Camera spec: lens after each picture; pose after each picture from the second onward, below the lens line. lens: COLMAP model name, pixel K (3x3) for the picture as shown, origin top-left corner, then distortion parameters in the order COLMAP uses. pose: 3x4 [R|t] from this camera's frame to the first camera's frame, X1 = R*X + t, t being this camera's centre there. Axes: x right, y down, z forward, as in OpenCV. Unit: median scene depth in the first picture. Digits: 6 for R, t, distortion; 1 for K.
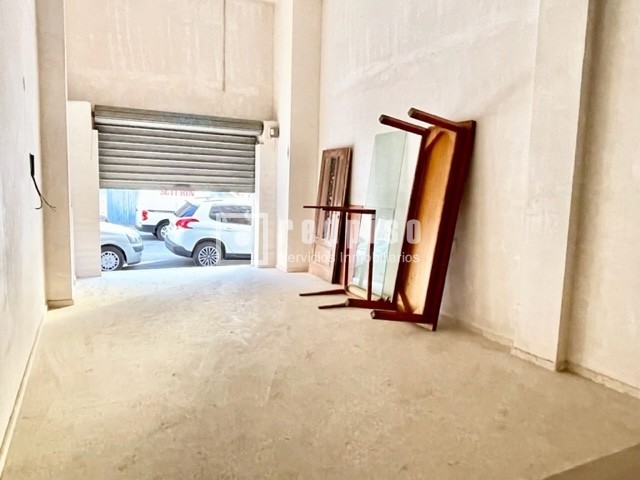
lens RADIAL K [[461.2, 0, 315.5], [0, 461.2, 246.3], [0, 0, 1]] dist [0.001608, 0.002063]
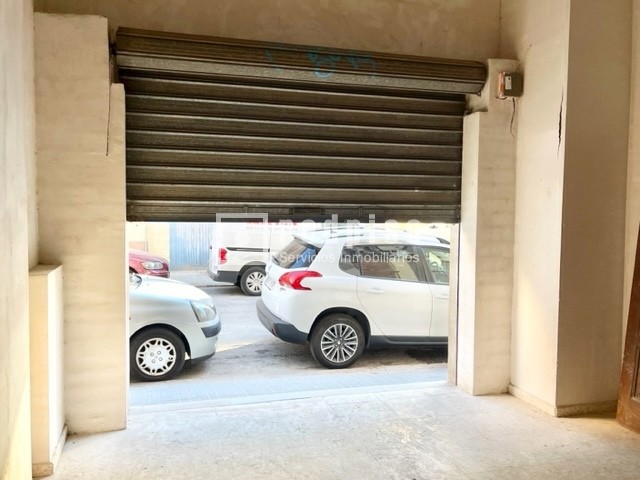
lens RADIAL K [[557.1, 0, 321.6], [0, 557.1, 237.2], [0, 0, 1]] dist [0.038985, 0.013329]
pose [[0.984817, -0.011842, -0.173190, -0.151279], [-0.001132, 0.997211, -0.074620, -0.053996], [0.173591, 0.073683, 0.982058, 0.394836]]
